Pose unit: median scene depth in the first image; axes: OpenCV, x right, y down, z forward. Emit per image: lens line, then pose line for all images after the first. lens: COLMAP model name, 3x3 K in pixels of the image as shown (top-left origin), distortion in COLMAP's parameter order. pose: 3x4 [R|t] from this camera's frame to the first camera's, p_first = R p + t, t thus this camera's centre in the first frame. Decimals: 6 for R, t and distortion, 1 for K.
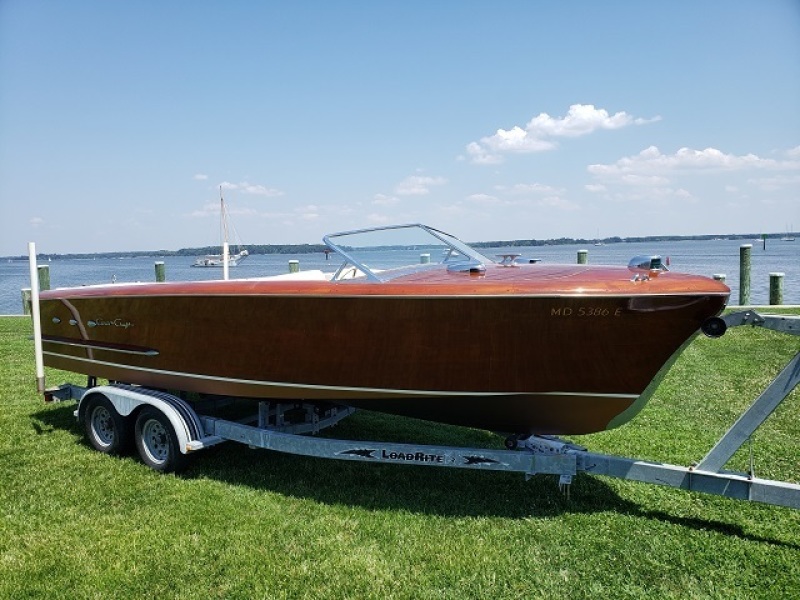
lens RADIAL K [[611.9, 0, 384.1], [0, 611.9, 296.0], [0, 0, 1]] dist [0.014453, -0.008249]
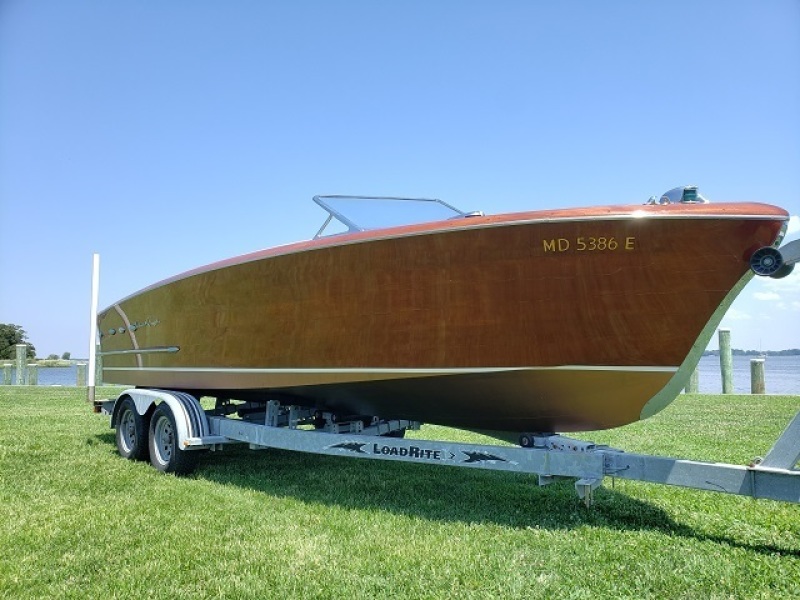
lens RADIAL K [[610.8, 0, 400.9], [0, 610.8, 303.0], [0, 0, 1]] dist [0.010186, 0.003150]
pose [[0.978100, 0.004597, -0.208083, 0.210337], [-0.037173, 0.987540, -0.152912, 0.188420], [0.204787, 0.157299, 0.966085, 0.159895]]
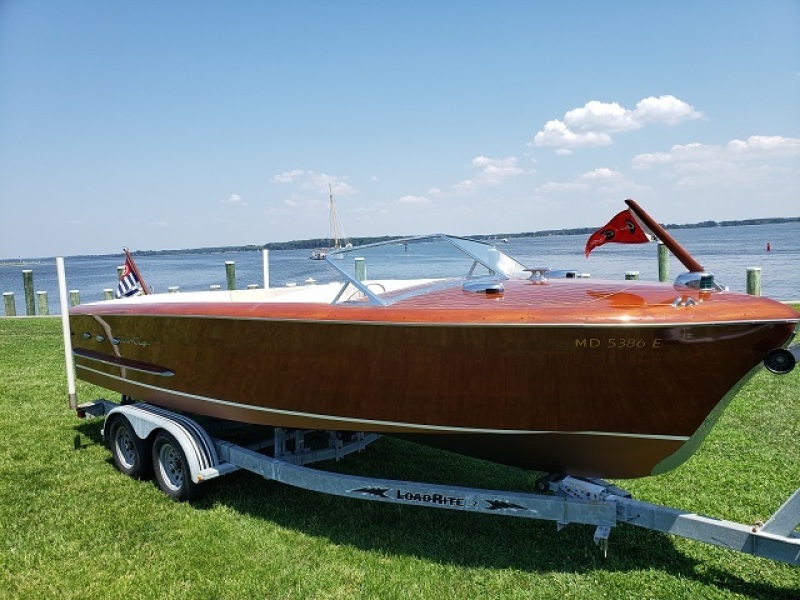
lens RADIAL K [[615.3, 0, 397.5], [0, 615.3, 291.6], [0, 0, 1]] dist [0.000122, 0.012597]
pose [[0.993869, -0.012835, -0.109821, 0.101416], [0.013639, 0.999885, 0.006575, -0.043959], [0.109724, -0.008033, 0.993930, 0.107314]]
